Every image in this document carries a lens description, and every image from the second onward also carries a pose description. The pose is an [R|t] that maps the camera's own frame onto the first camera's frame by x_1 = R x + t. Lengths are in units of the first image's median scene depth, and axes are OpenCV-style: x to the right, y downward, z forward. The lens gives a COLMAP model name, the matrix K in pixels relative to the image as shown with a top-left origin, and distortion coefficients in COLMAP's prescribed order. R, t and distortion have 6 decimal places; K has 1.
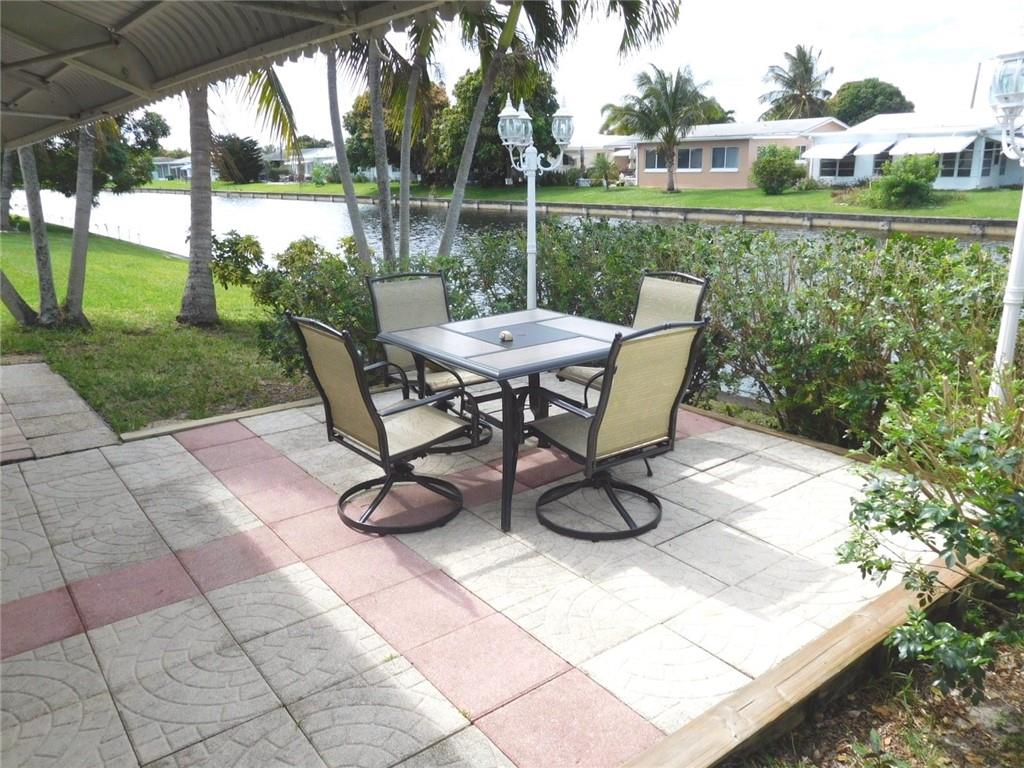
lens RADIAL K [[763.4, 0, 525.6], [0, 763.4, 390.1], [0, 0, 1]] dist [-0.023939, -0.002145]
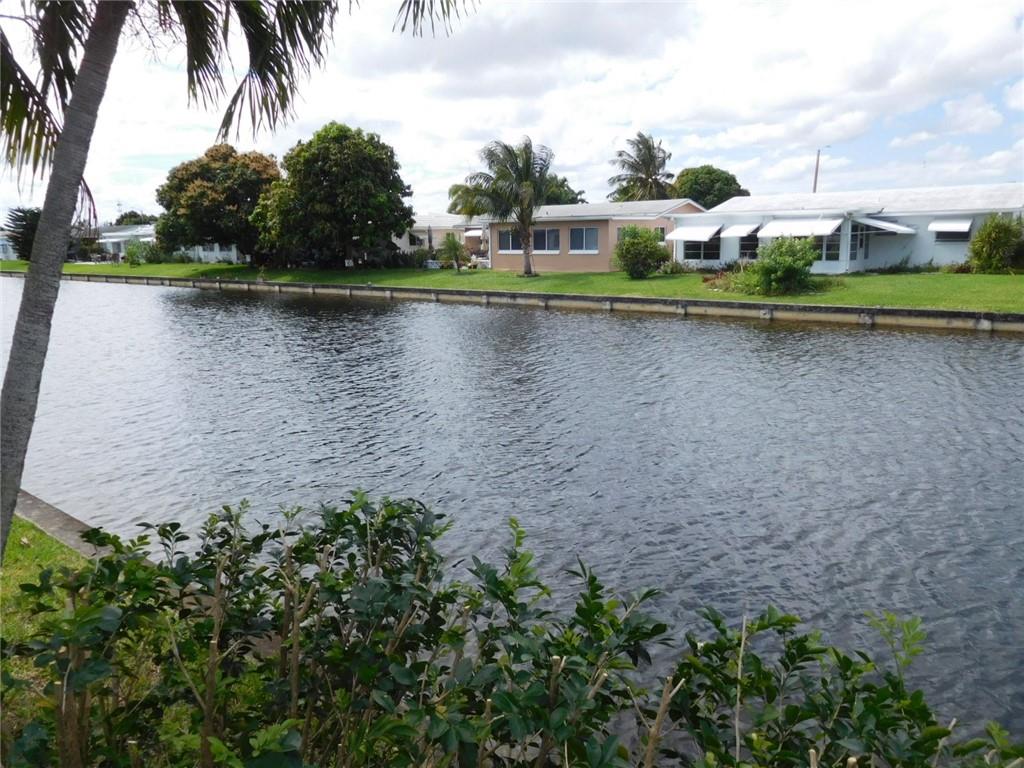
lens RADIAL K [[763.4, 0, 512.5], [0, 763.4, 391.9], [0, 0, 1]] dist [-0.023939, -0.002145]
pose [[0.985422, -0.024004, 0.168427, 0.014435], [0.040125, 0.994860, -0.092973, -0.035312], [-0.165330, 0.098375, 0.981320, 0.113973]]
